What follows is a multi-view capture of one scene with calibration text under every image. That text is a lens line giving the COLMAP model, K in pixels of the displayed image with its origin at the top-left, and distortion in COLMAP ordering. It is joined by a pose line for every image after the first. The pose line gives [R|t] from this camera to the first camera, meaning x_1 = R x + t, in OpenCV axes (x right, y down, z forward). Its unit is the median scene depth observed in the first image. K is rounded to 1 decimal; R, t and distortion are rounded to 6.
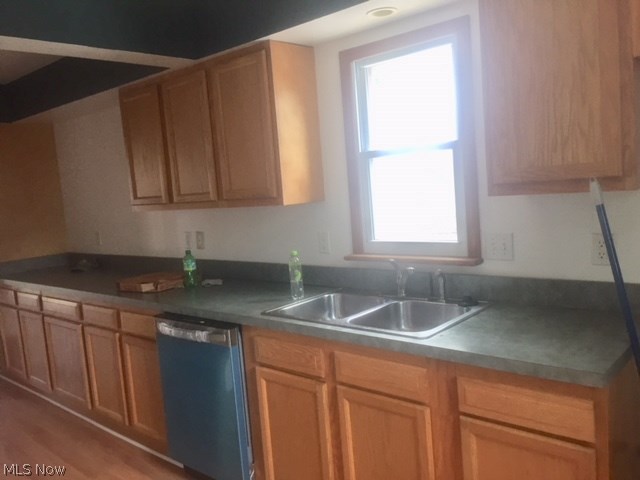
lens RADIAL K [[552.2, 0, 320.0], [0, 552.2, 240.0], [0, 0, 1]] dist [0.087538, -0.119259]
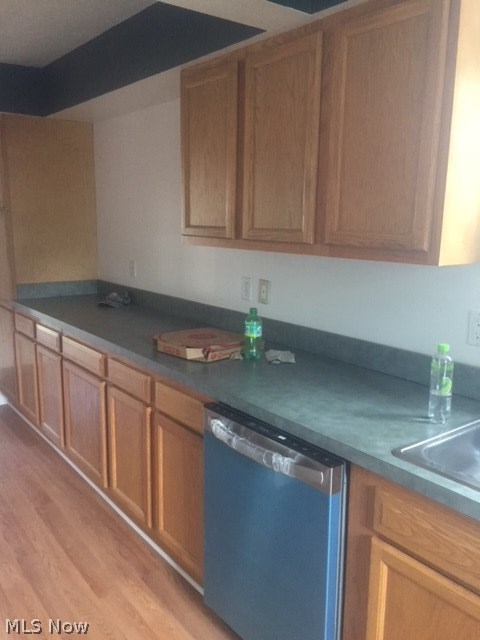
lens RADIAL K [[552.2, 0, 240.0], [0, 552.2, 320.0], [0, 0, 1]] dist [0.087538, -0.119259]
pose [[0.978602, 0.123903, -0.164272, -0.138546], [-0.109238, 0.989415, 0.095520, -0.032317], [0.174369, -0.075532, 0.981779, 0.308067]]
